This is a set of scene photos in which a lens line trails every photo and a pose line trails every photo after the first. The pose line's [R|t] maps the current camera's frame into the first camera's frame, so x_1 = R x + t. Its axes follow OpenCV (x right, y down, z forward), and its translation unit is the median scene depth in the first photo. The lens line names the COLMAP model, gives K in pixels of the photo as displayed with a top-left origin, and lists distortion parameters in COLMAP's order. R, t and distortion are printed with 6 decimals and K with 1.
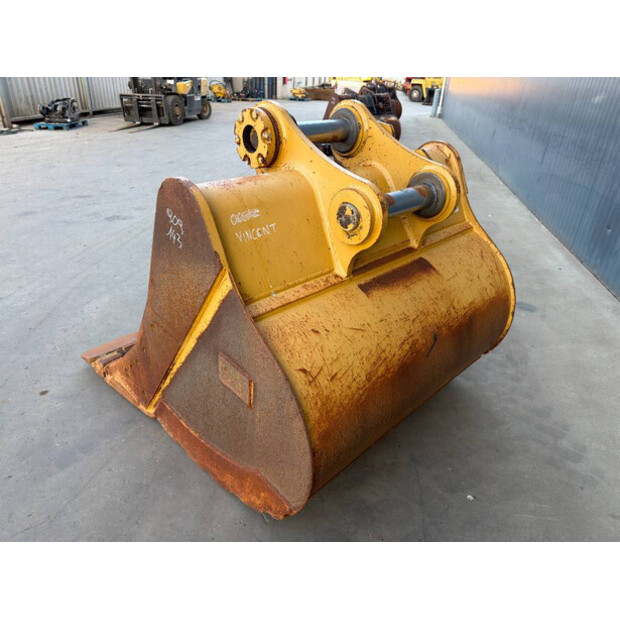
lens RADIAL K [[438.1, 0, 310.0], [0, 438.1, 310.0], [0, 0, 1]] dist [0.100603, -0.139986]
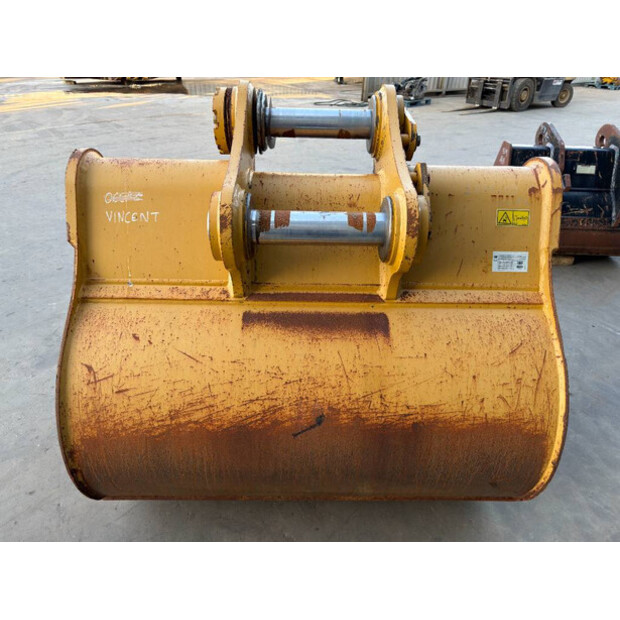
lens RADIAL K [[436.4, 0, 310.0], [0, 436.4, 310.0], [0, 0, 1]] dist [0.044188, -0.044605]
pose [[0.717158, 0.353071, -0.600853, 0.585770], [-0.330289, 0.931385, 0.153075, -0.191929], [0.613672, 0.088676, 0.784566, 0.374789]]
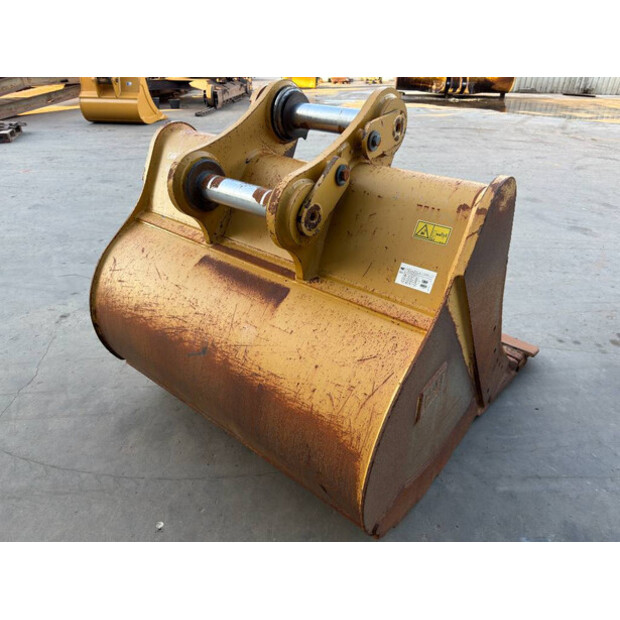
lens RADIAL K [[438.1, 0, 310.0], [0, 438.1, 310.0], [0, 0, 1]] dist [0.100603, -0.139986]
pose [[0.111435, 0.479951, -0.870189, 0.950597], [-0.484066, 0.790954, 0.374261, -0.397770], [0.867907, 0.379524, 0.320468, 0.795494]]
